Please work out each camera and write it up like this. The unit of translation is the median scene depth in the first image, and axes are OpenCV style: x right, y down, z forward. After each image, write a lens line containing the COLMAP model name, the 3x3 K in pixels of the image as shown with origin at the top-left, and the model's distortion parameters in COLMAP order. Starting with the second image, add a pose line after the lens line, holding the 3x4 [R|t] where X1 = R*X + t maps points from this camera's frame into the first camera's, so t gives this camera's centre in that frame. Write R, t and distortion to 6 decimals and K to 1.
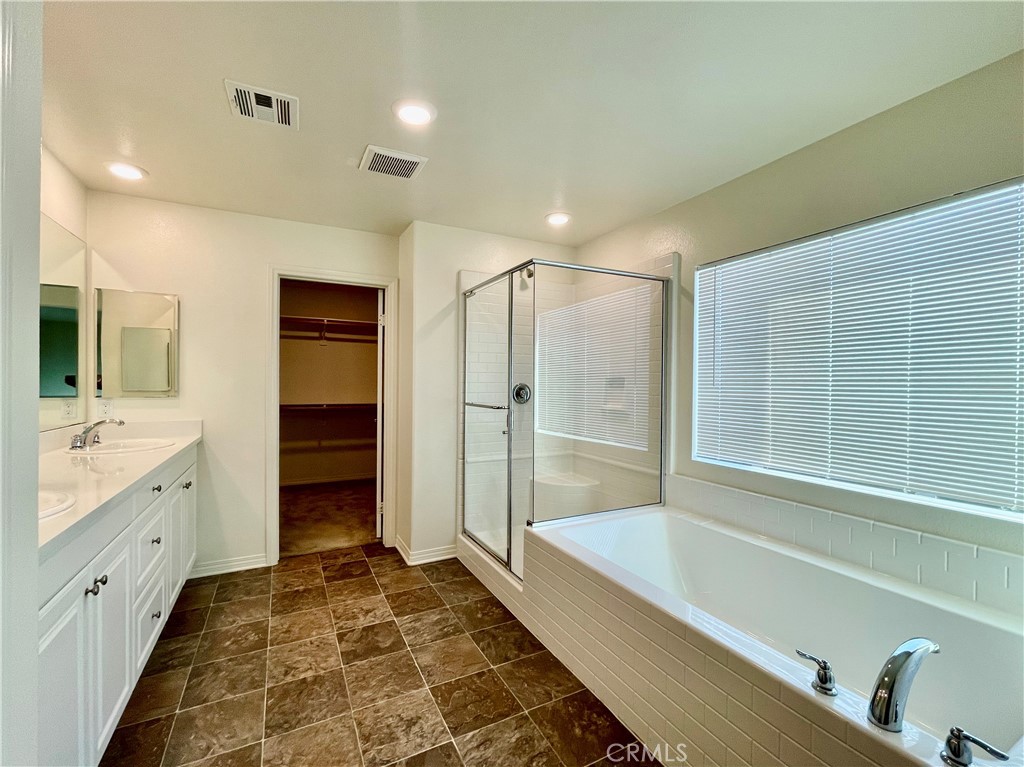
lens RADIAL K [[440.8, 0, 506.0], [0, 440.8, 386.4], [0, 0, 1]] dist [0.000141, 0.001331]
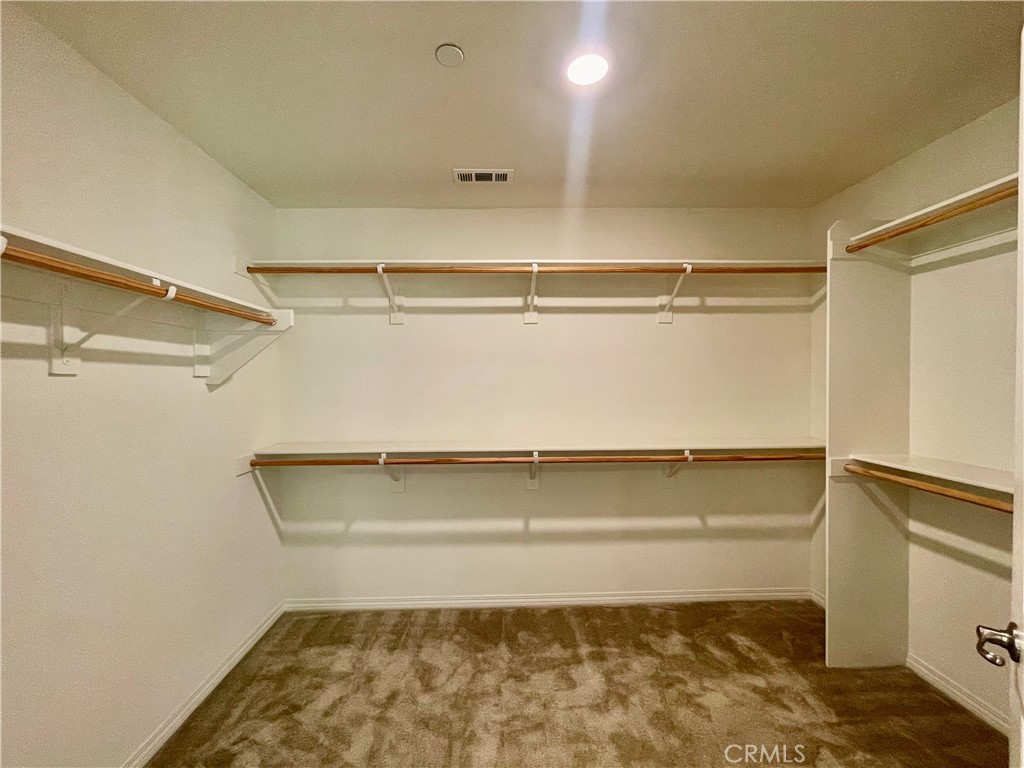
lens RADIAL K [[414.7, 0, 506.5], [0, 414.7, 386.3], [0, 0, 1]] dist [-0.001583, -0.000044]
pose [[0.901369, -0.009365, -0.432951, -0.558691], [0.012614, 0.999910, 0.004632, -0.060985], [0.432868, -0.009637, 0.901406, 1.331374]]
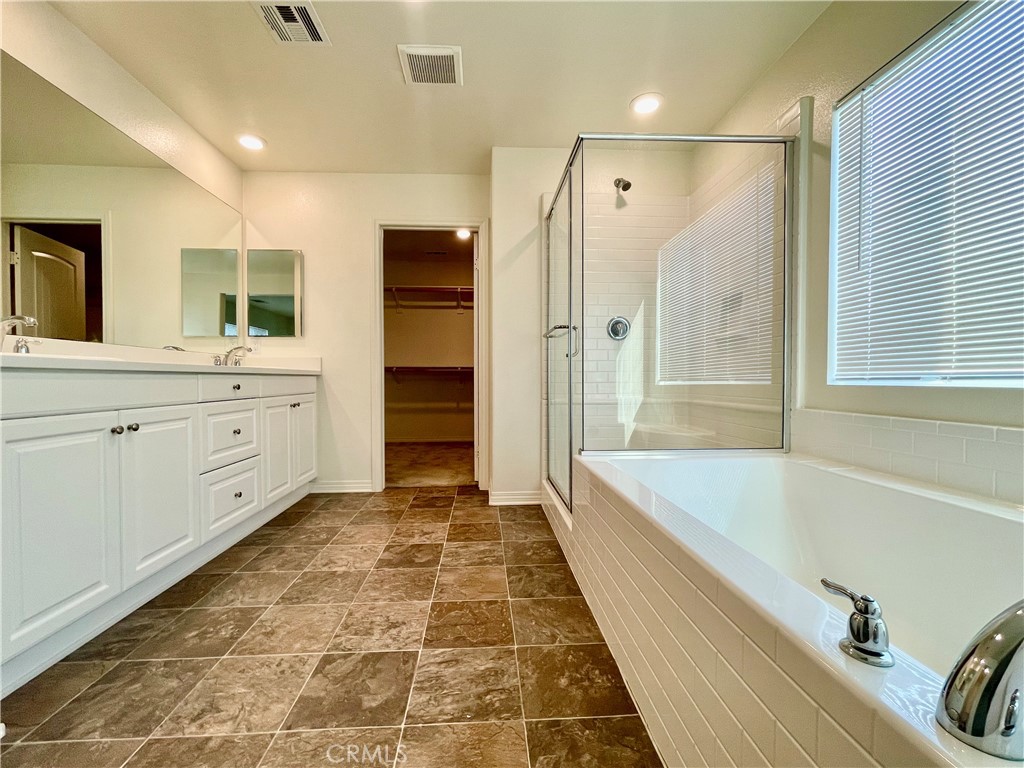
lens RADIAL K [[433.2, 0, 505.6], [0, 433.2, 386.8], [0, 0, 1]] dist [-0.004983, -0.000264]
pose [[0.914760, -0.002030, -0.403992, 0.254619], [0.005895, 0.999948, 0.008323, 0.177041], [0.403954, -0.009995, 0.914725, 0.186384]]
